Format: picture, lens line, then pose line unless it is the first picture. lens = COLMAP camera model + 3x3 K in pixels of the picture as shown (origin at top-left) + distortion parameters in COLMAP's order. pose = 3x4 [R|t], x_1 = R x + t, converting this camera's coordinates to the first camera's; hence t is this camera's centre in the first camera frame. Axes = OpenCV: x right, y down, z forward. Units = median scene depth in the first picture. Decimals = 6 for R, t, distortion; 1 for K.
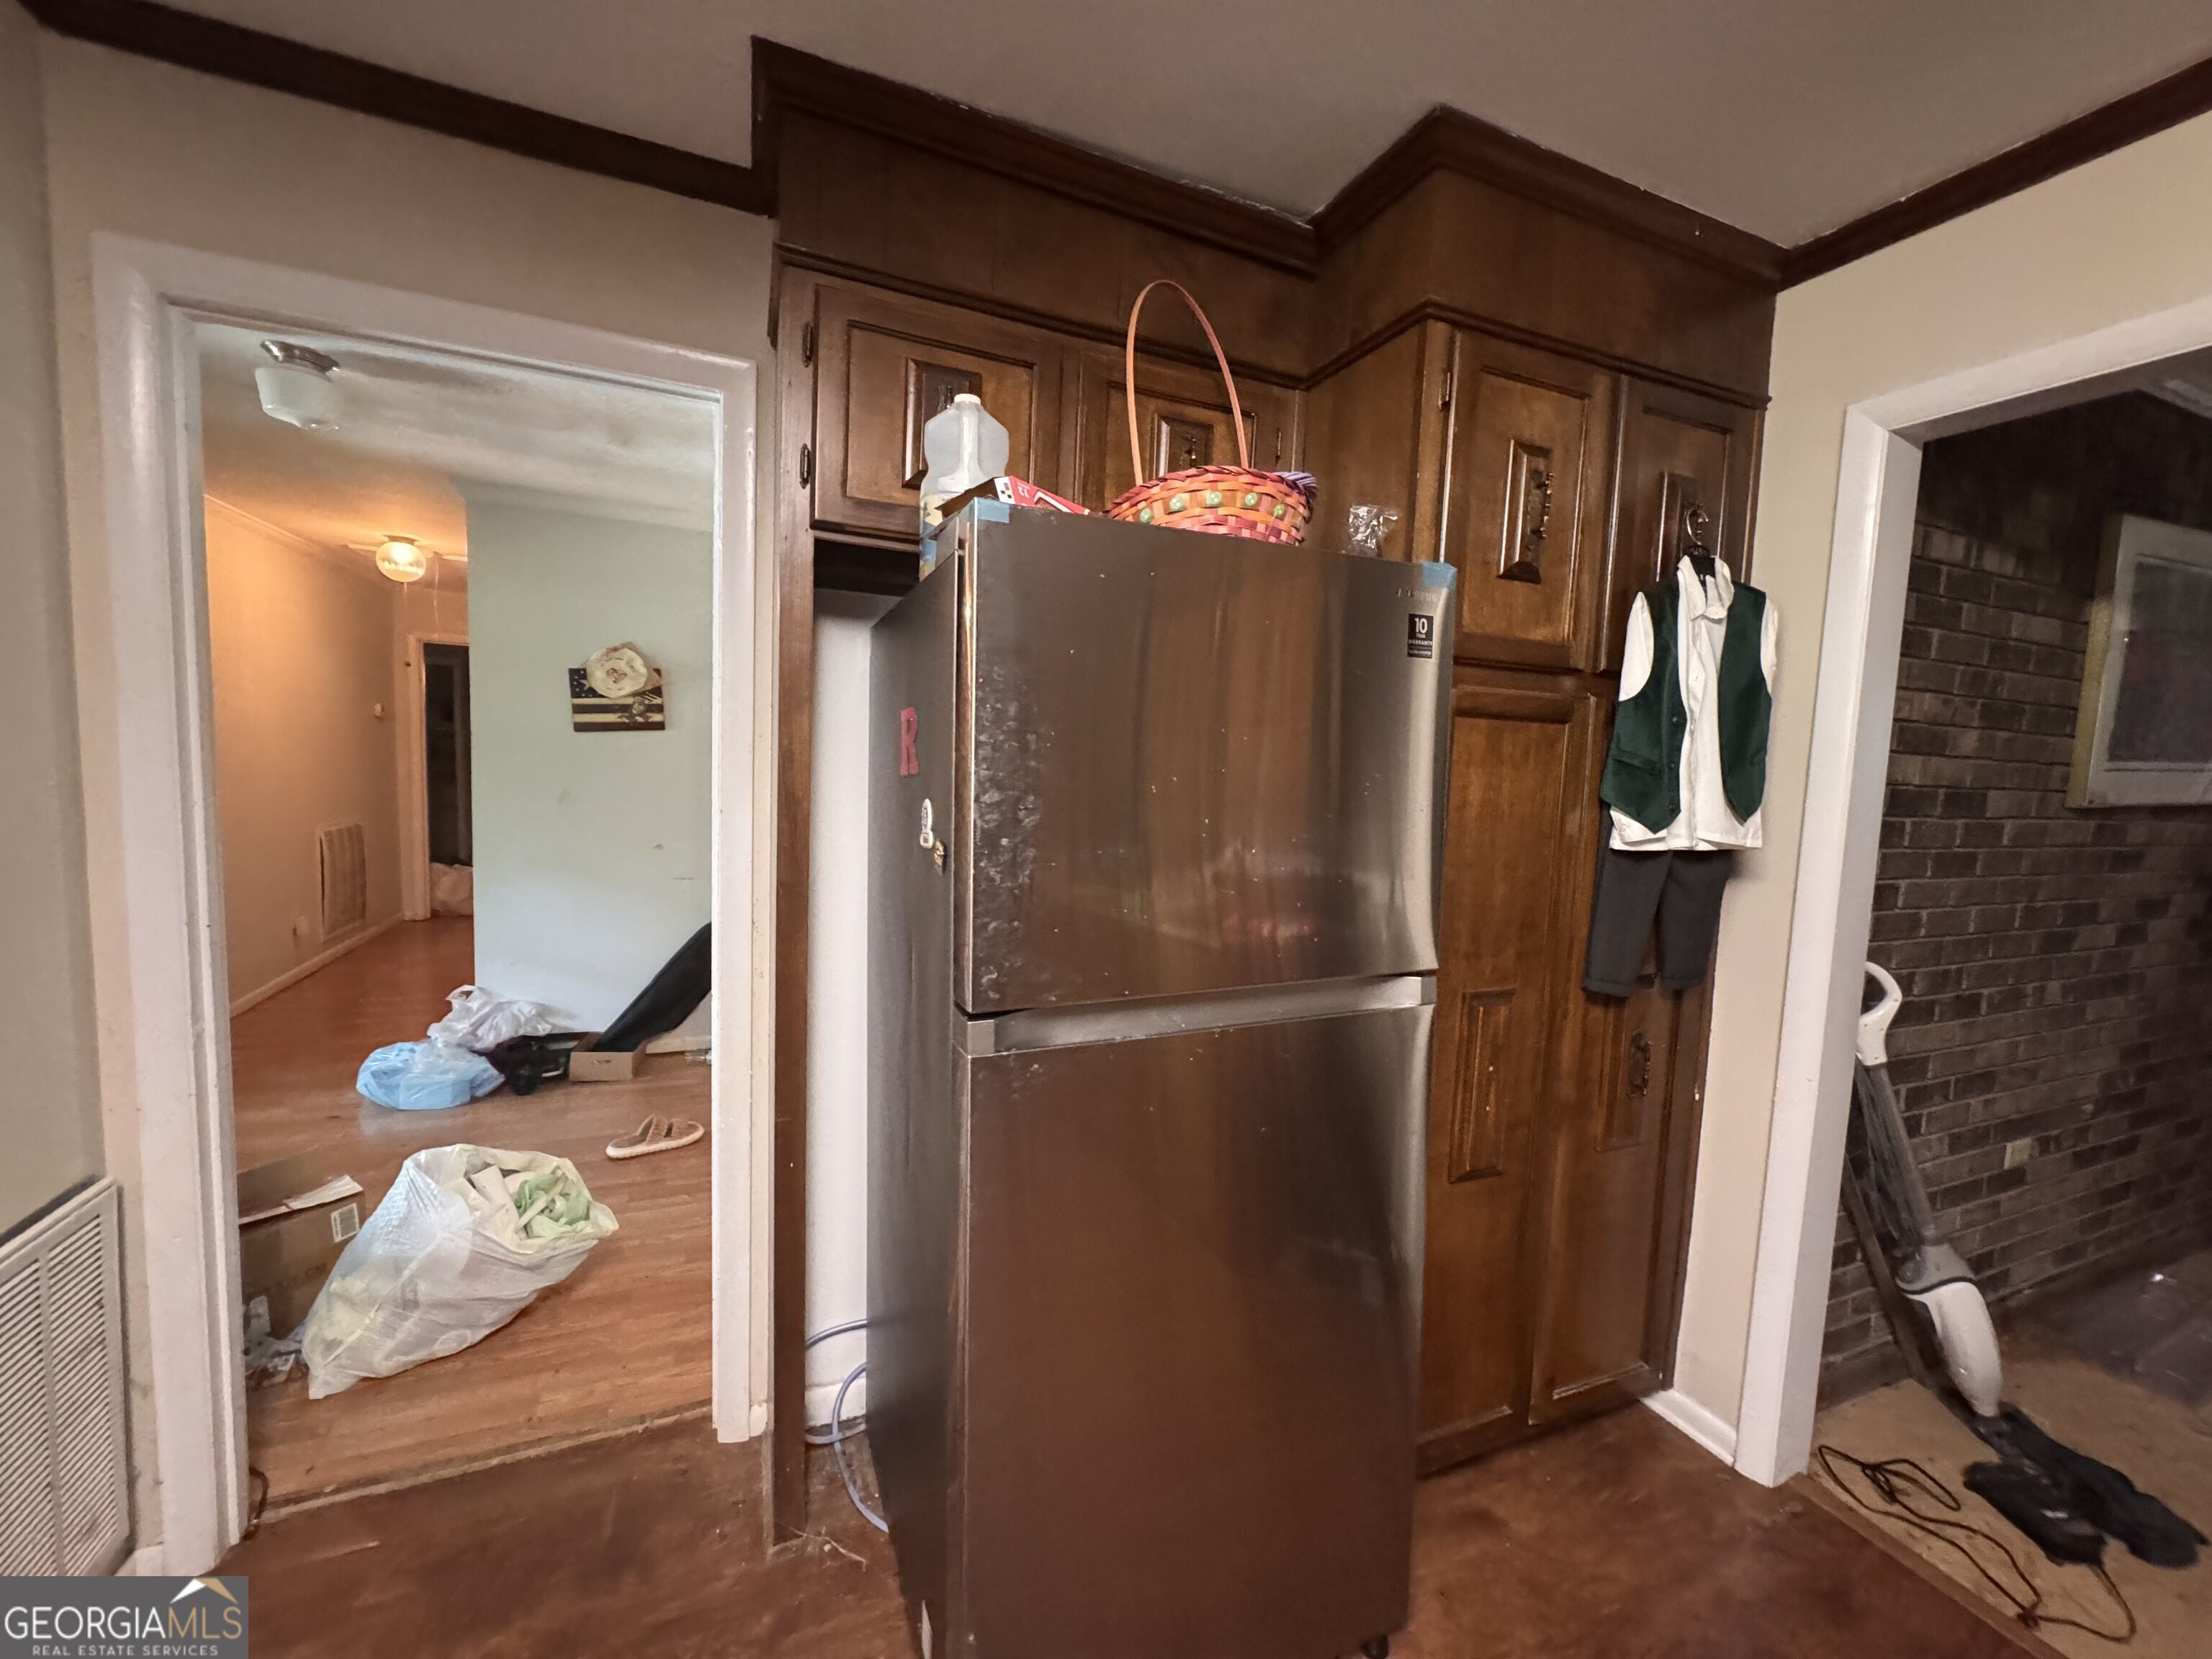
lens RADIAL K [[882.1, 0, 1107.9], [0, 882.1, 829.7], [0, 0, 1]] dist [-0.002979, 0.000837]
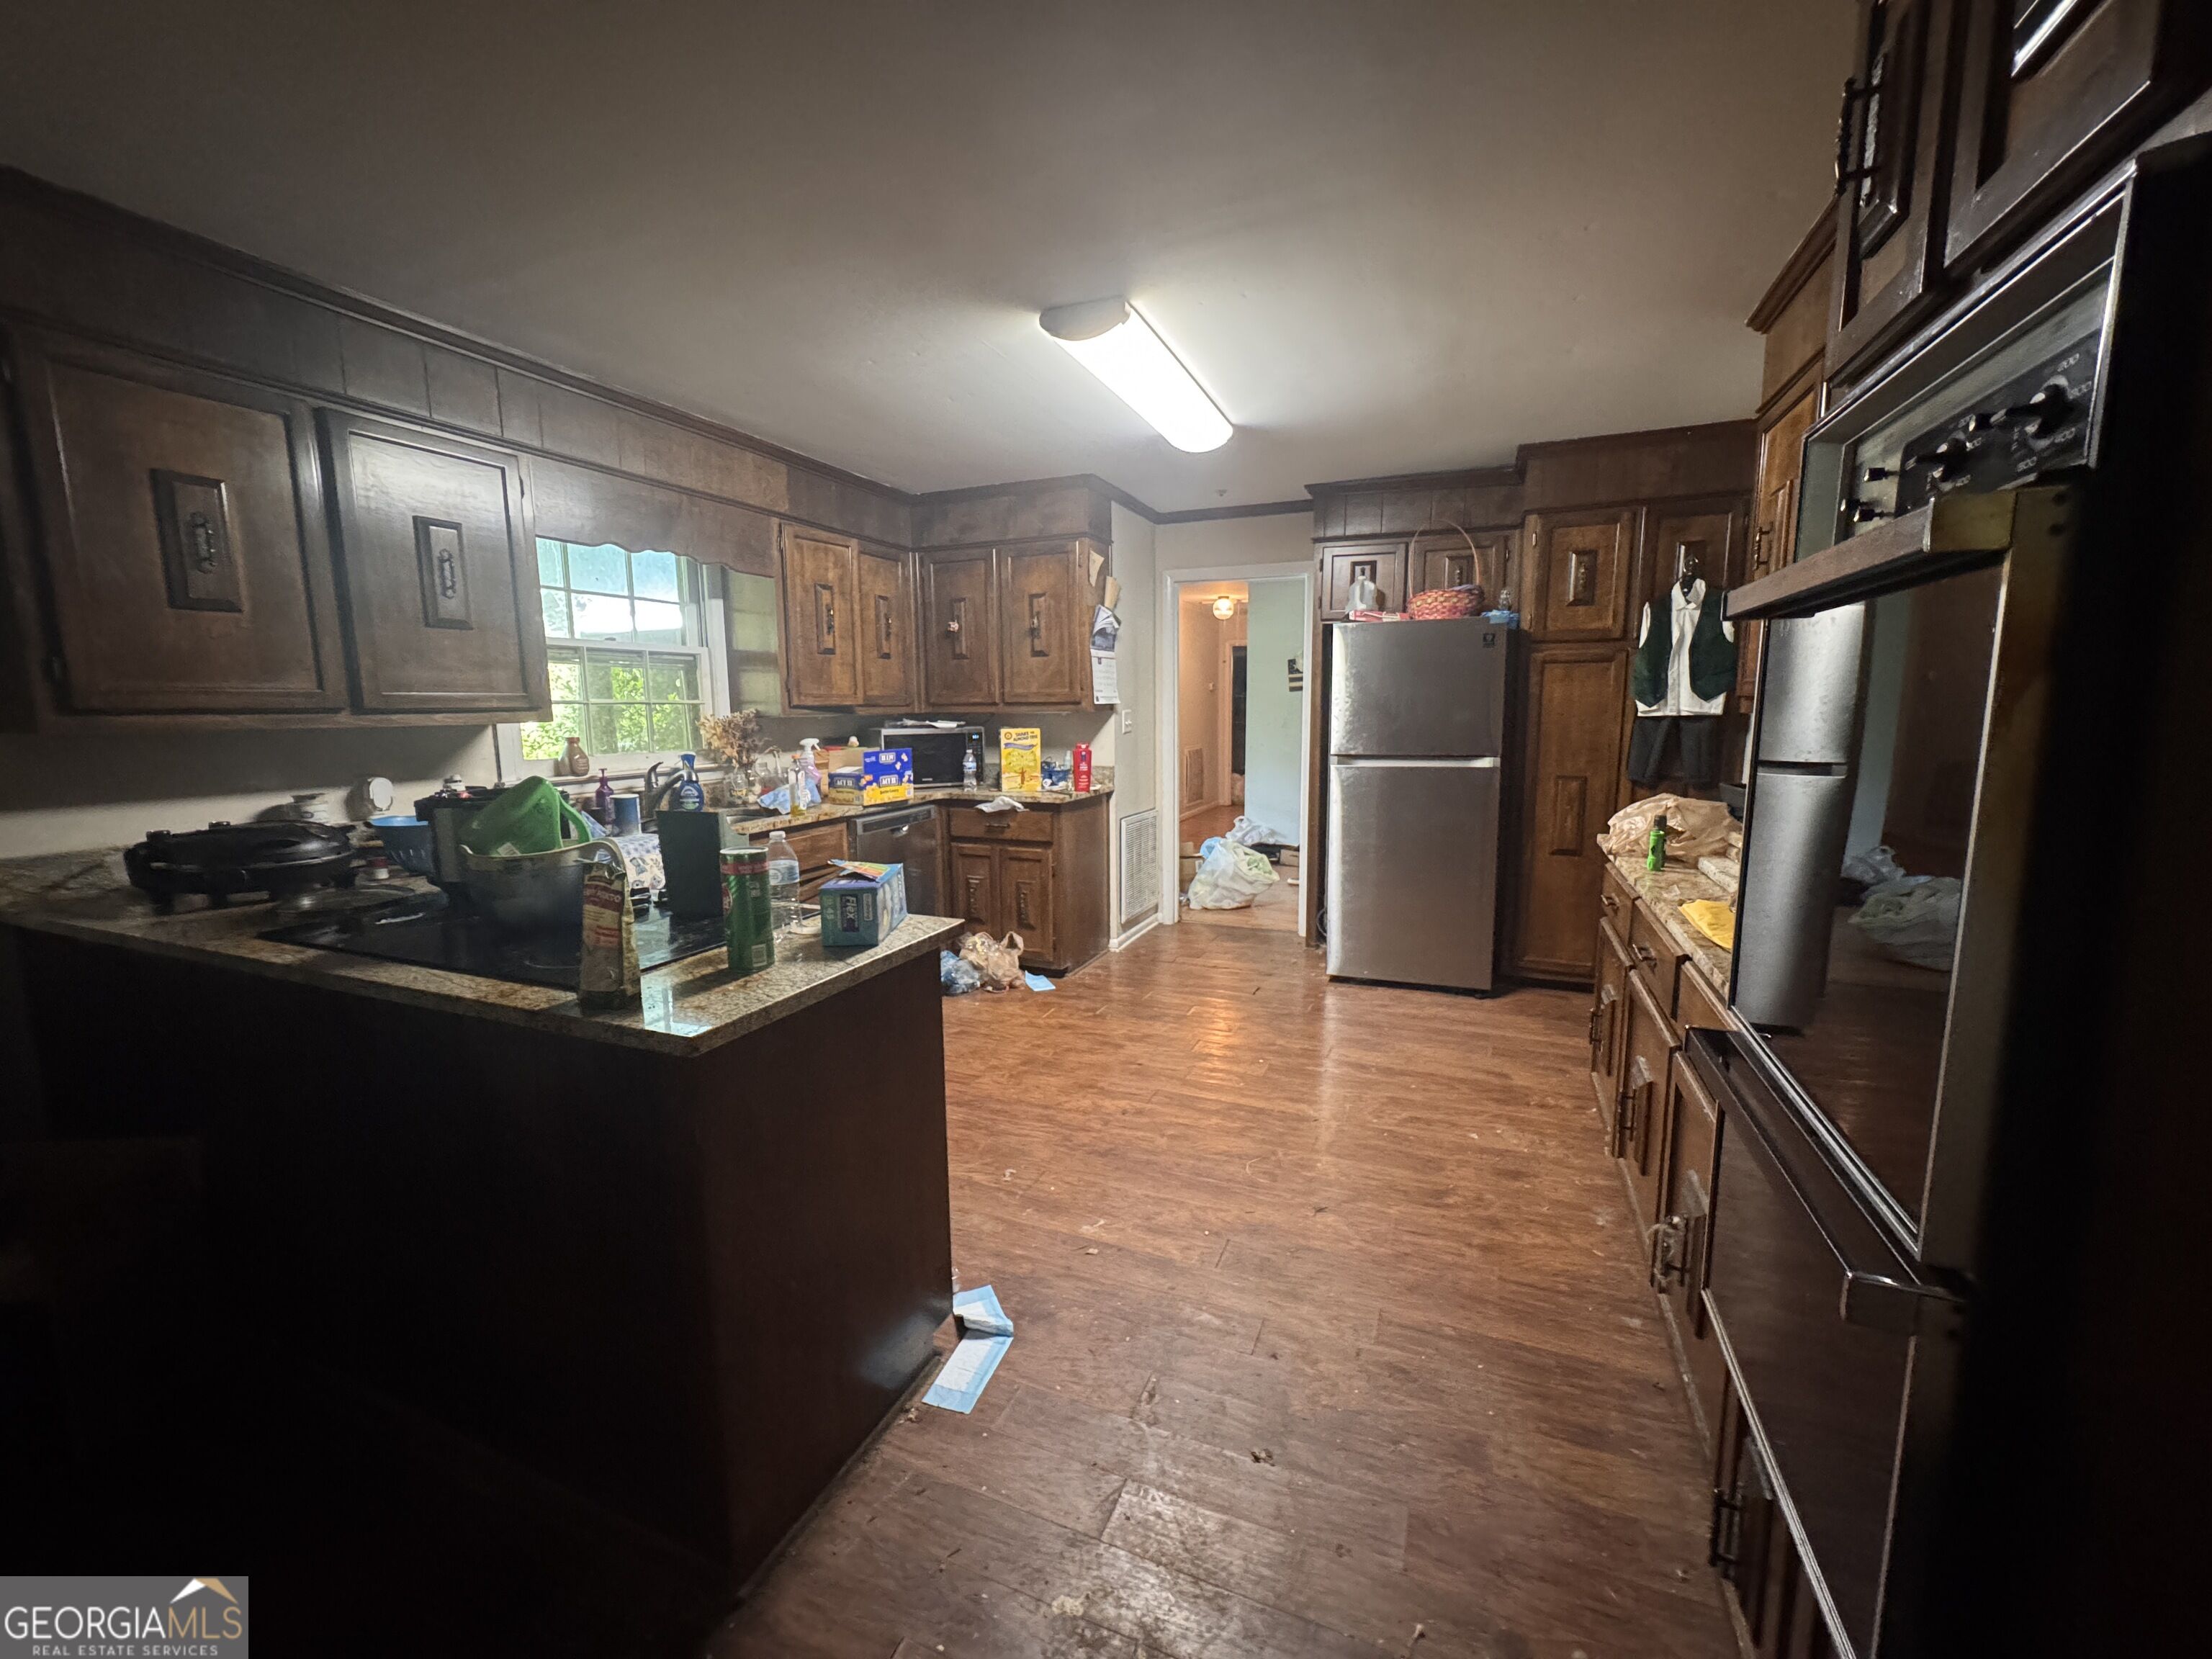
lens RADIAL K [[882.1, 0, 1111.6], [0, 882.1, 827.7], [0, 0, 1]] dist [-0.002979, 0.000837]
pose [[0.698600, 0.056560, -0.713273, 1.170108], [-0.021960, 0.998096, 0.057637, 0.192782], [0.715175, -0.024601, 0.698512, -1.448922]]
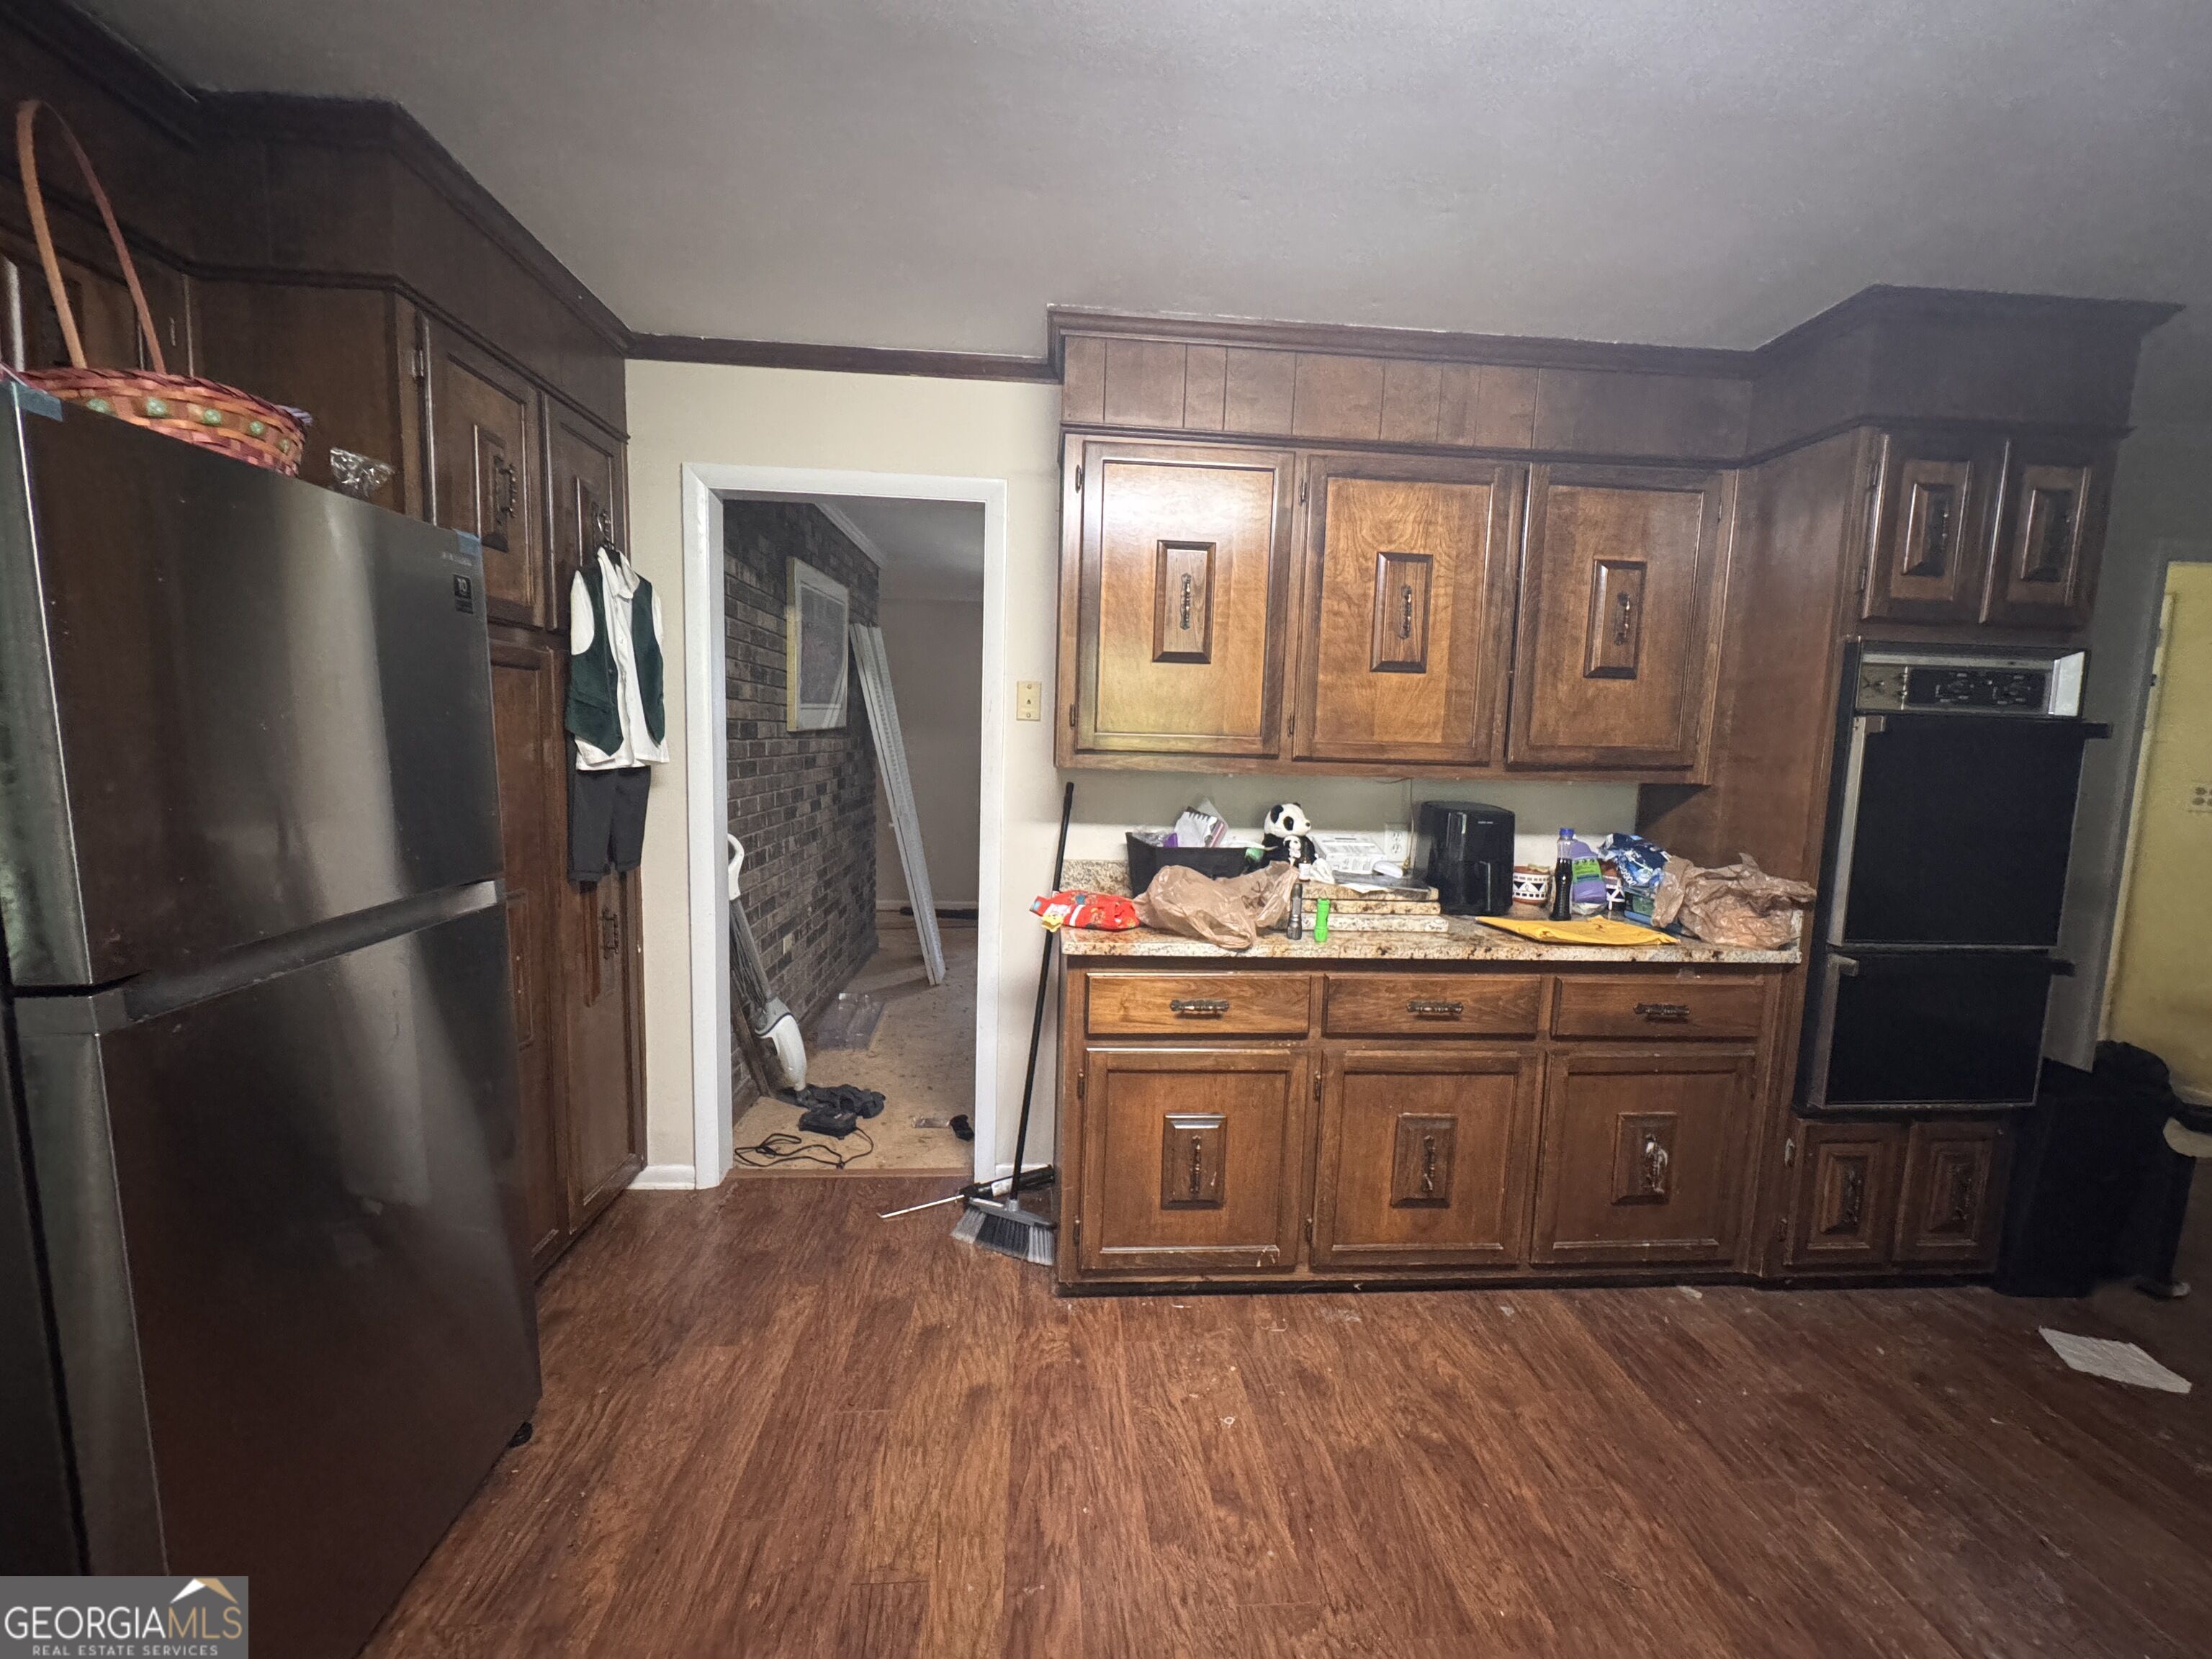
lens RADIAL K [[882.1, 0, 1106.2], [0, 882.1, 828.0], [0, 0, 1]] dist [-0.002979, 0.000837]
pose [[0.327873, -0.124520, 0.936480, -0.368003], [0.061327, 0.991990, 0.110430, 0.009901], [-0.942729, 0.021224, 0.332883, -0.146040]]
